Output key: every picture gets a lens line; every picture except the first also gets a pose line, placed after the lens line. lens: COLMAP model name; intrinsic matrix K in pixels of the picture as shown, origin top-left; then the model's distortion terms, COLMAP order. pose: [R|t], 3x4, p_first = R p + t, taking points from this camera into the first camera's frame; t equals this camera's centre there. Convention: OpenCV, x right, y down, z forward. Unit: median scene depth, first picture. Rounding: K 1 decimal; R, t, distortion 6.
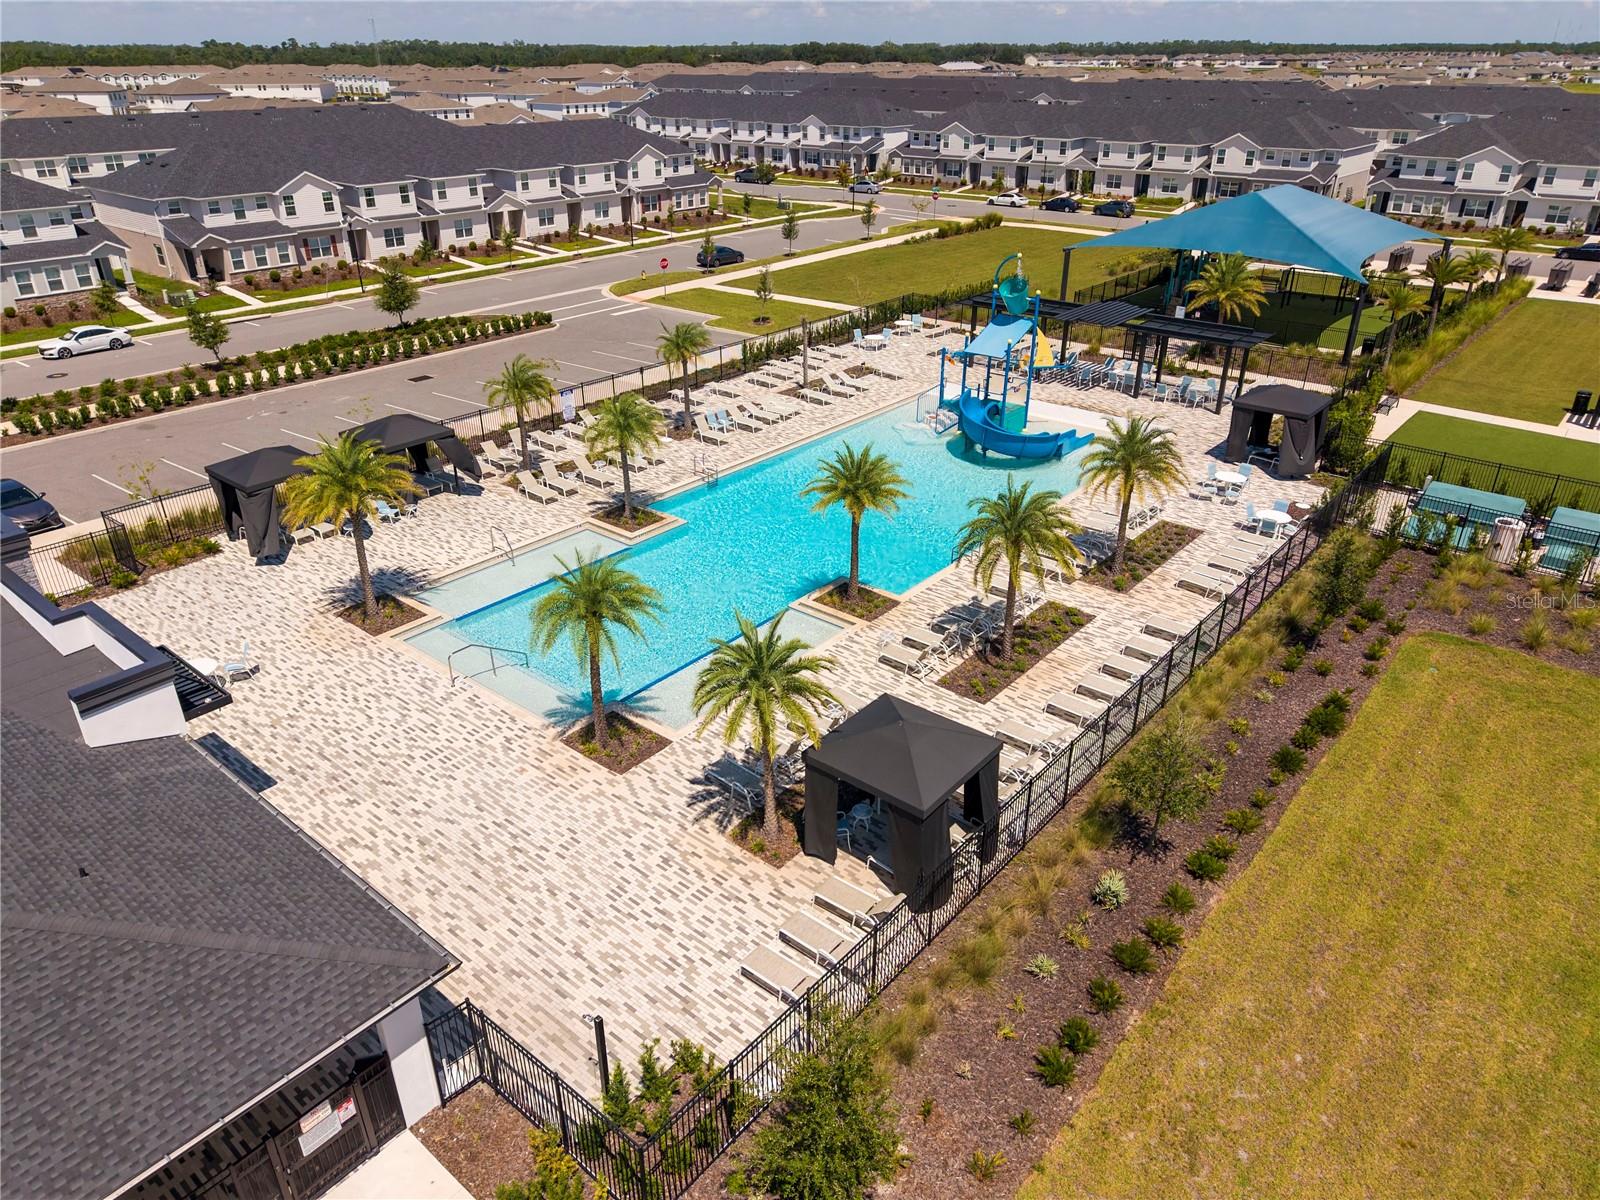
lens RADIAL K [[1071.5, 0, 800.0], [0, 1071.5, 600.0], [0, 0, 1]] dist [0.017350, -0.015131]
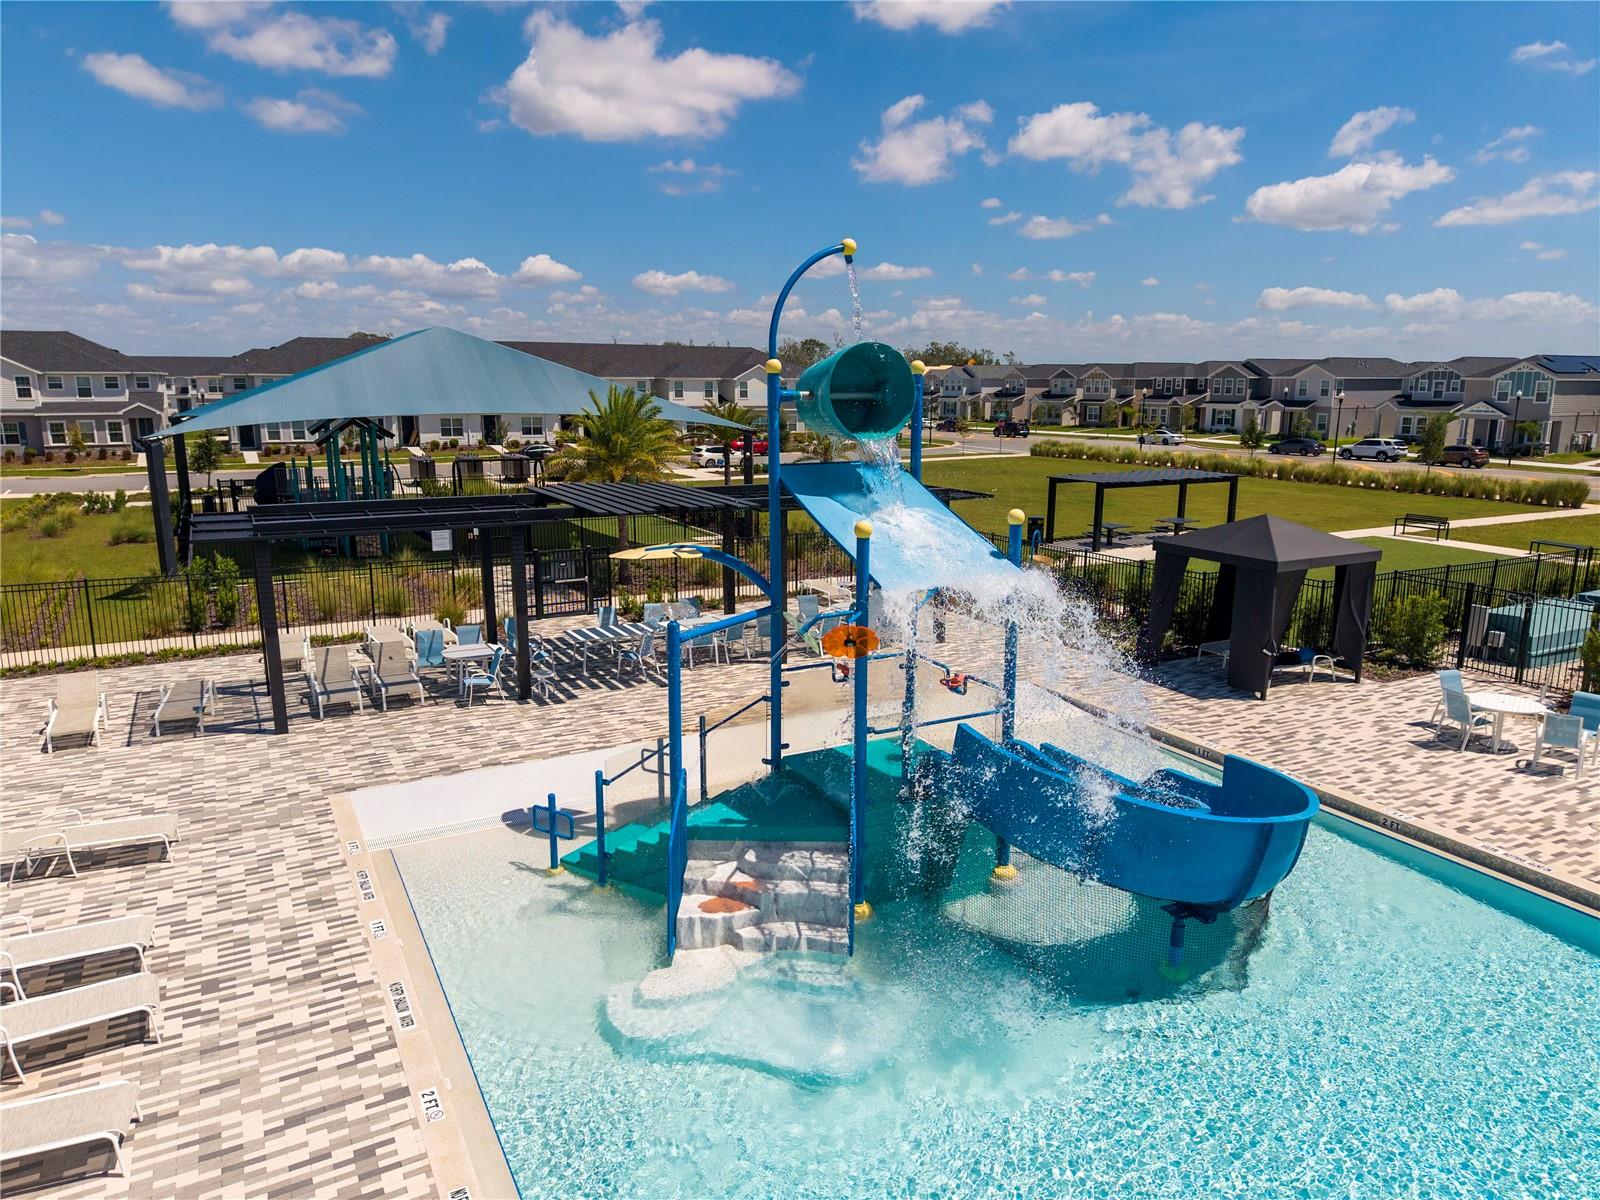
lens RADIAL K [[1068.7, 0, 800.0], [0, 1068.7, 600.0], [0, 0, 1]] dist [0.026068, -0.034140]
pose [[0.370511, -0.184763, 0.910266, -0.034039], [0.419812, 0.907513, 0.013326, -0.112580], [-0.828541, 0.377203, 0.413810, 0.428661]]
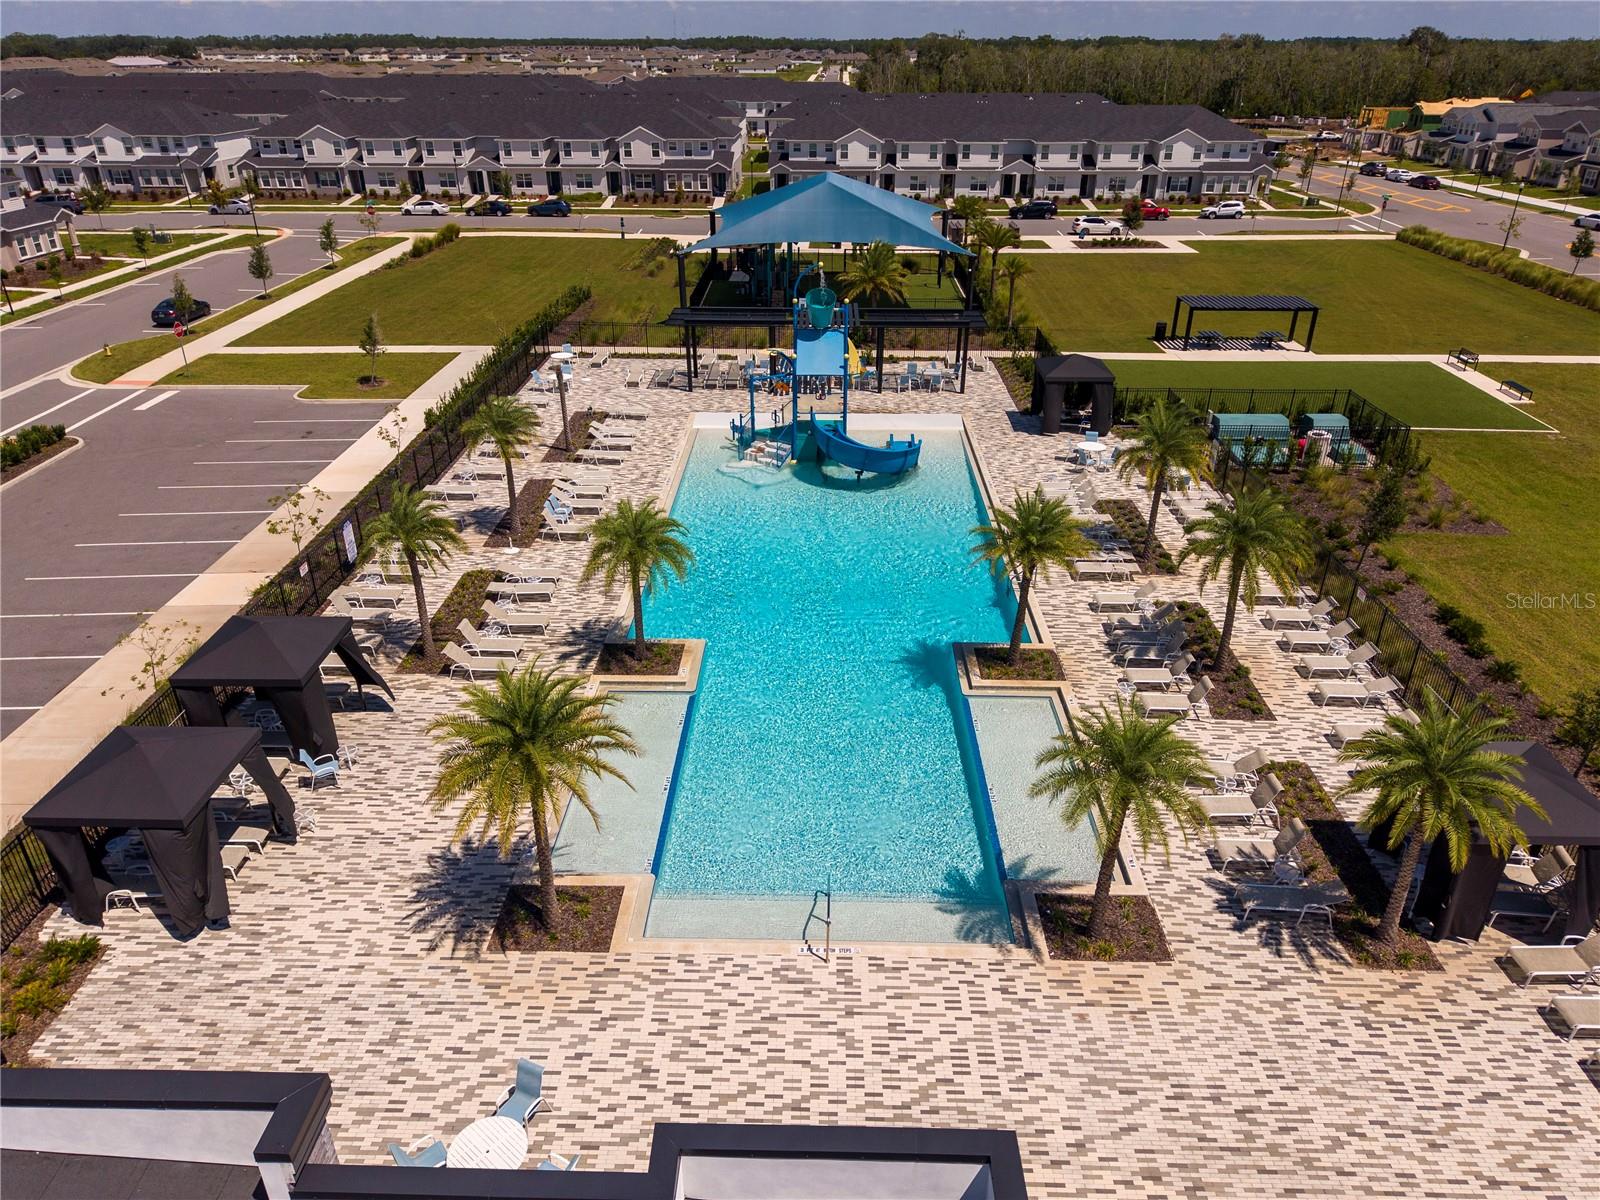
lens RADIAL K [[1073.9, 0, 800.0], [0, 1073.9, 600.0], [0, 0, 1]] dist [0.004694, -0.002685]
pose [[0.781792, -0.284921, 0.554637, -0.189728], [0.282317, 0.954845, 0.092569, -0.061389], [-0.555967, 0.084214, 0.826928, 0.120556]]
